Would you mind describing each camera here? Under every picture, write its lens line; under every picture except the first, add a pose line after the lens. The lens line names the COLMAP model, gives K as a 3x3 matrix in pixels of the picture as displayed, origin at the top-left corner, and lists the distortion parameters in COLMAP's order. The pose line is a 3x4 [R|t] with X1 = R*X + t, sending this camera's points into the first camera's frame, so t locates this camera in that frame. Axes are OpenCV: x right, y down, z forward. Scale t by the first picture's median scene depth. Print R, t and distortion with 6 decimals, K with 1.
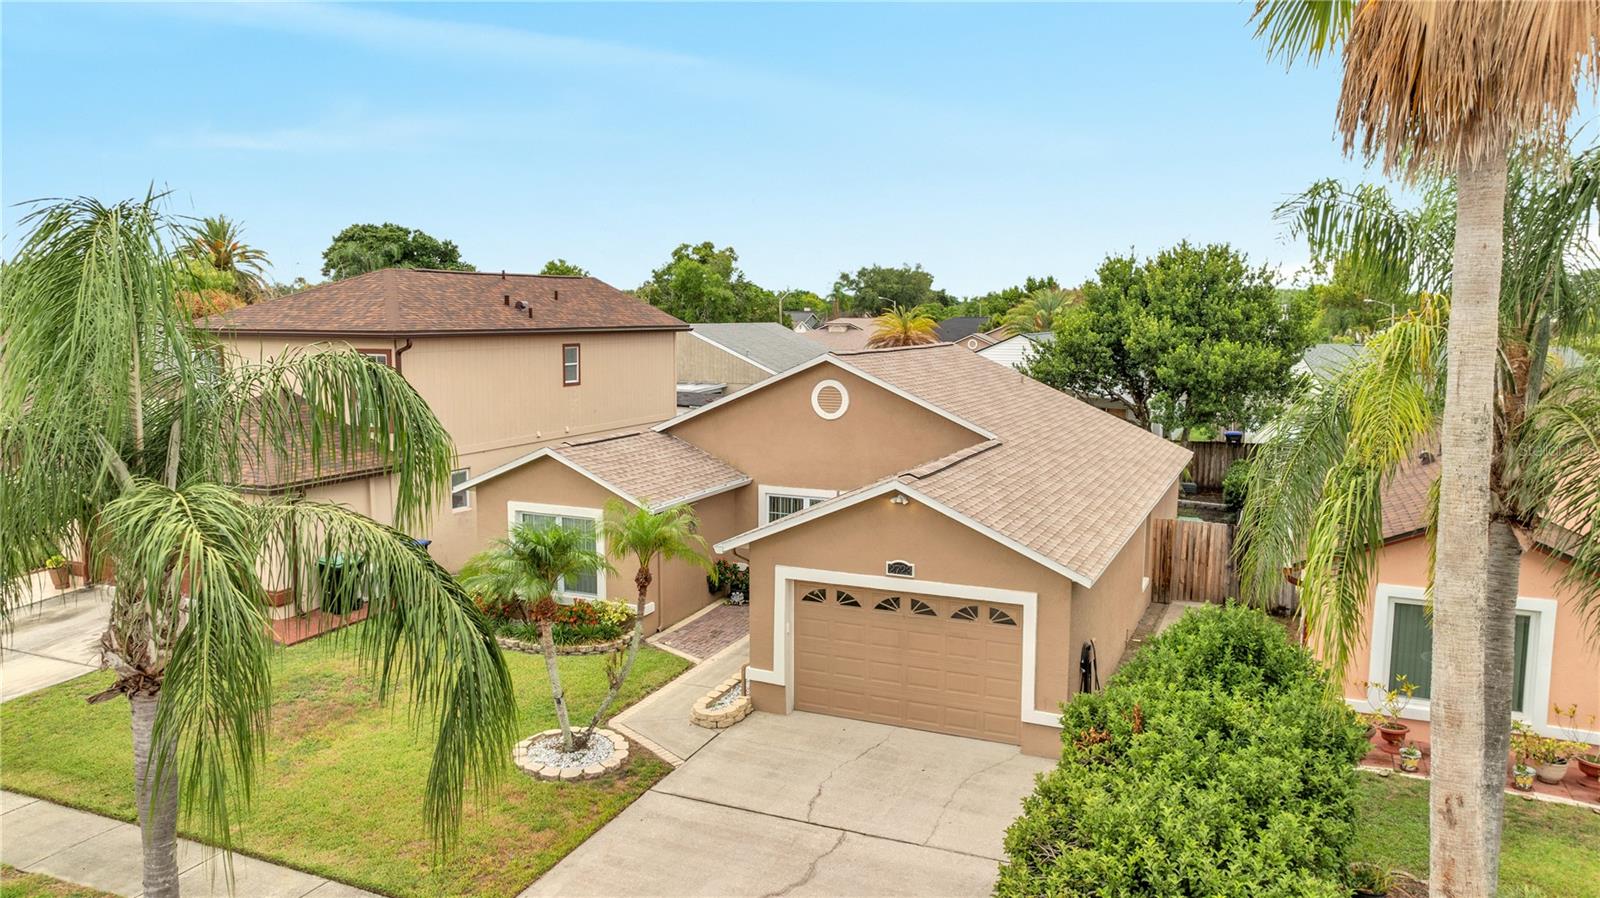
lens RADIAL K [[1129.3, 0, 804.8], [0, 1129.3, 446.0], [0, 0, 1]] dist [-0.033293, 0.029455]
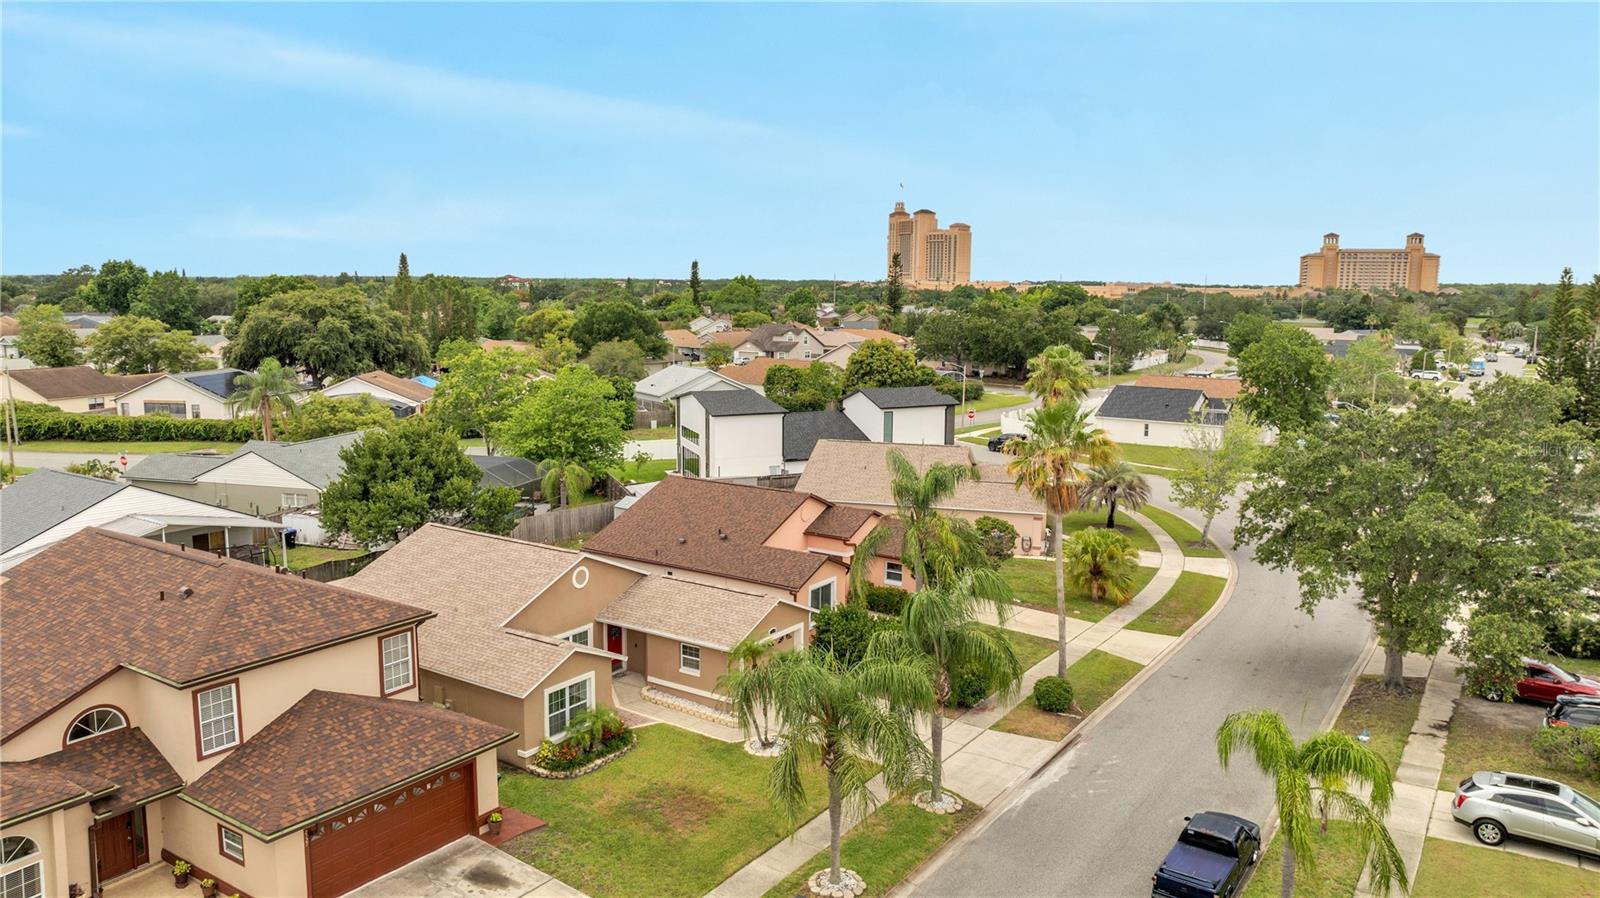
lens RADIAL K [[1129.3, 0, 804.8], [0, 1129.3, 446.0], [0, 0, 1]] dist [-0.033293, 0.029455]
pose [[0.175543, -0.146959, 0.973441, -2.261558], [0.113375, 0.985234, 0.128295, -0.605752], [-0.977922, 0.087843, 0.189613, 0.407241]]
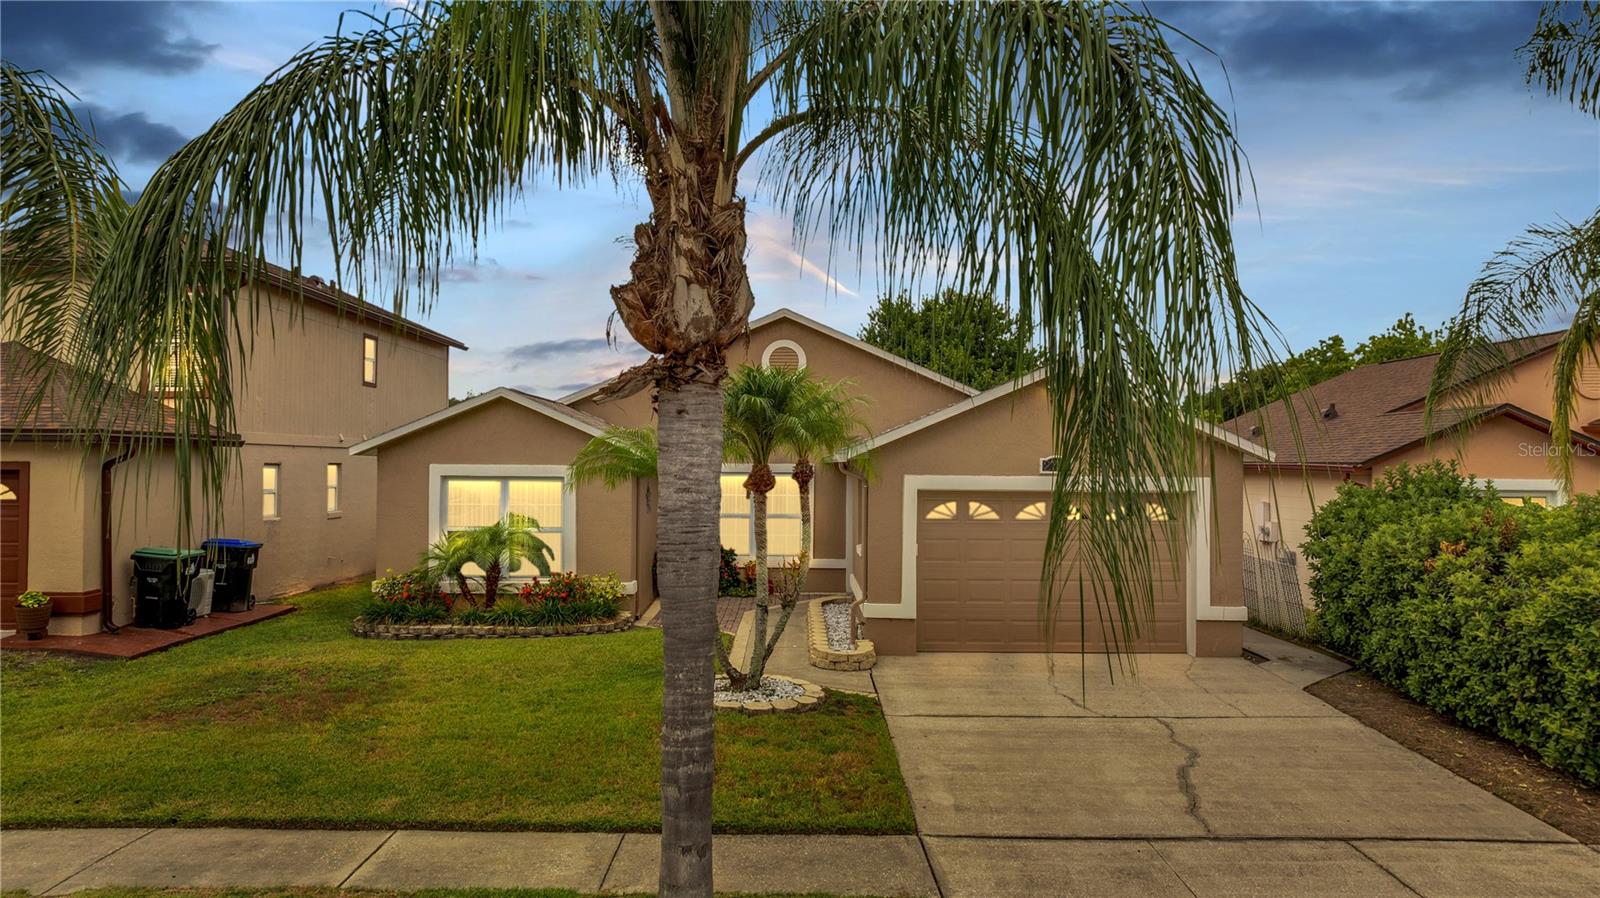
lens RADIAL K [[1129.3, 0, 804.8], [0, 1129.3, 446.0], [0, 0, 1]] dist [-0.033293, 0.029455]
pose [[0.914057, 0.008728, 0.405491, -0.457179], [0.045974, 0.991095, -0.124969, 0.193666], [-0.402971, 0.132871, 0.905516, 0.258222]]
